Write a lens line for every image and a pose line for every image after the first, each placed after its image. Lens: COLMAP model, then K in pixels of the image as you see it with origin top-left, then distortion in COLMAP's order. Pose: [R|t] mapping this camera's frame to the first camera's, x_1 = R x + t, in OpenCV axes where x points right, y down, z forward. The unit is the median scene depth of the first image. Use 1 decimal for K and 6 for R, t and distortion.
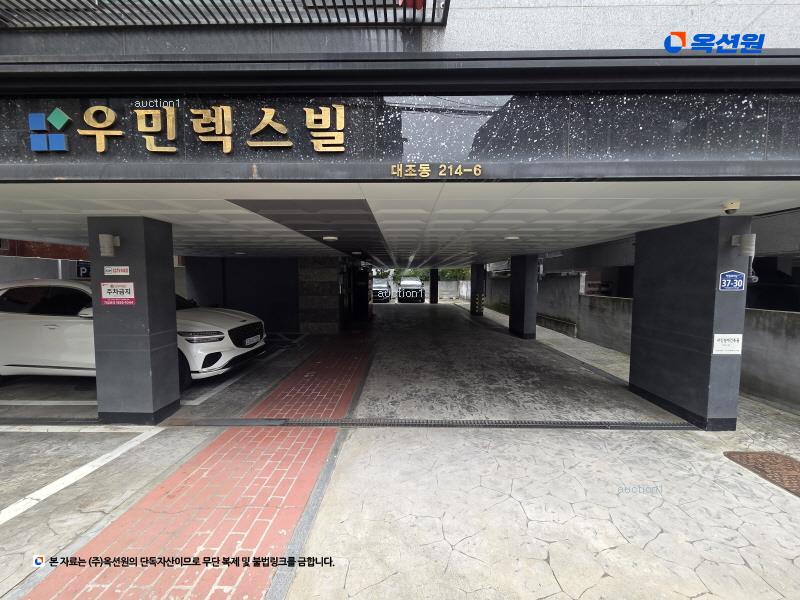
lens RADIAL K [[326.9, 0, 398.9], [0, 326.9, 301.2], [0, 0, 1]] dist [0.003352, -0.000582]
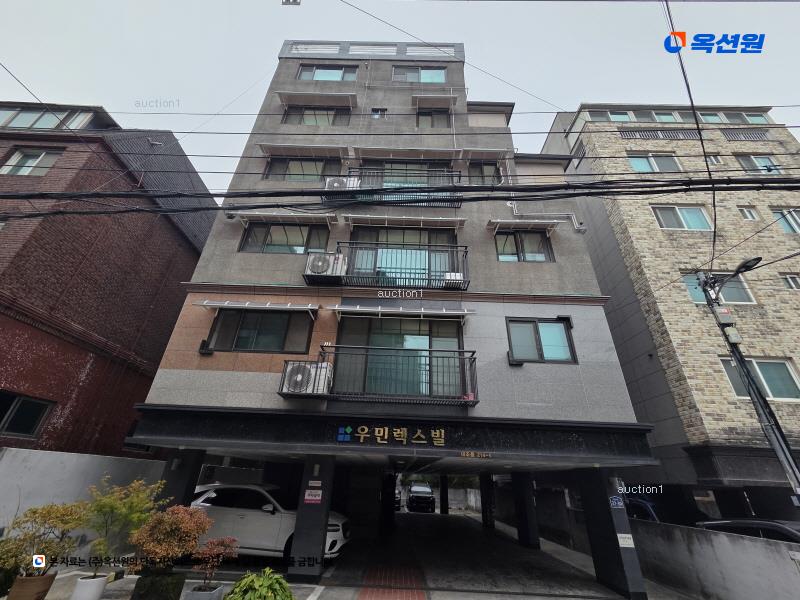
lens RADIAL K [[326.9, 0, 398.9], [0, 326.9, 302.2], [0, 0, 1]] dist [0.003352, -0.000582]
pose [[0.999149, 0.041215, -0.001278, -0.312926], [-0.035427, 0.842142, -0.538091, 0.028063], [-0.021101, 0.537679, 0.842886, -1.092332]]
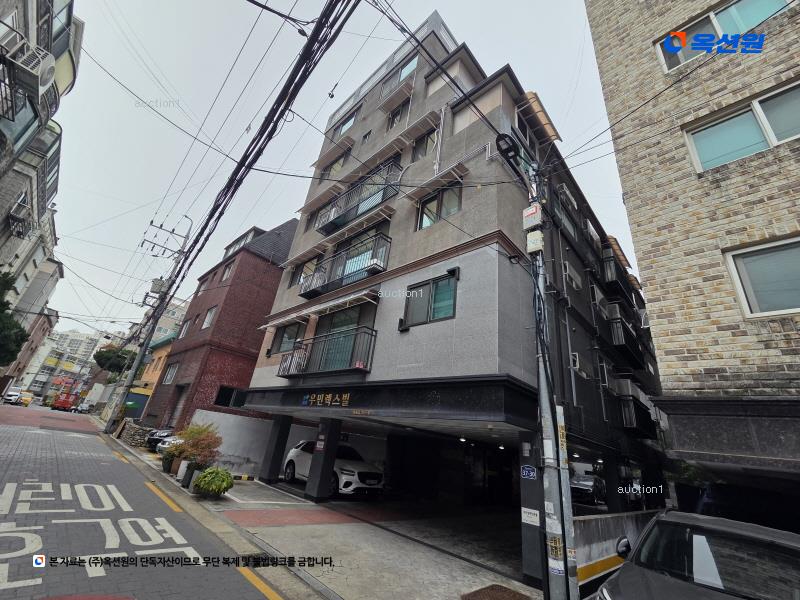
lens RADIAL K [[326.9, 0, 397.8], [0, 326.9, 295.3], [0, 0, 1]] dist [0.003352, -0.000582]
pose [[0.729435, -0.204728, -0.652695, 1.443394], [-0.165290, 0.873137, -0.458597, 0.022816], [0.663780, 0.442401, 0.603057, -0.692192]]
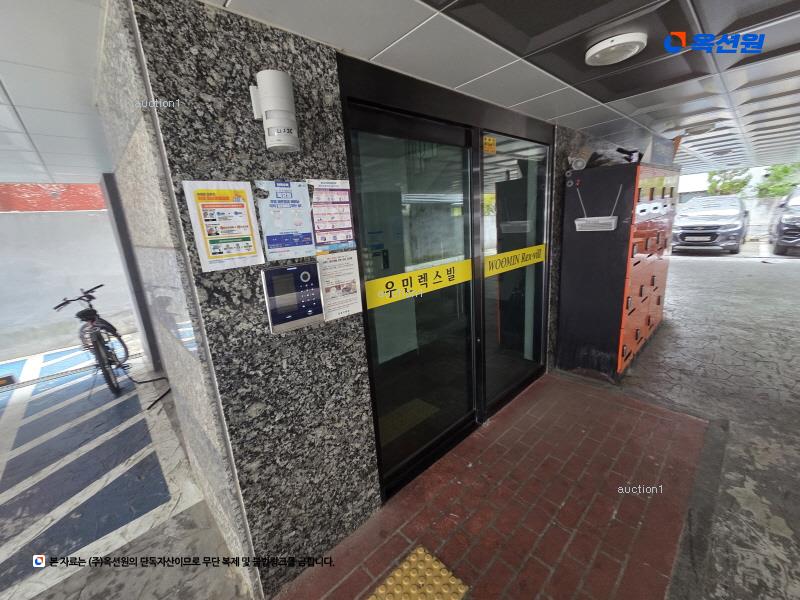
lens RADIAL K [[326.9, 0, 398.7], [0, 326.9, 298.1], [0, 0, 1]] dist [0.003352, -0.000582]
pose [[0.687753, 0.133477, -0.713568, -0.114076], [0.003084, 0.982405, 0.186737, -0.103246], [0.725938, -0.130629, 0.675241, 2.273589]]
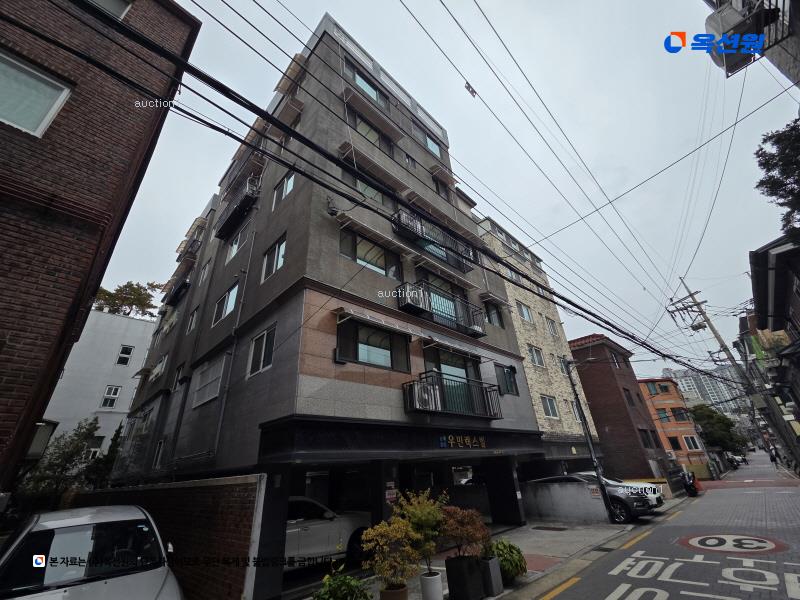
lens RADIAL K [[326.9, 0, 396.6], [0, 326.9, 300.2], [0, 0, 1]] dist [0.003352, -0.000582]
pose [[0.705469, 0.289236, 0.647037, -2.254304], [0.107616, 0.858637, -0.501159, -0.036569], [-0.700523, 0.423184, 0.574615, -0.790642]]
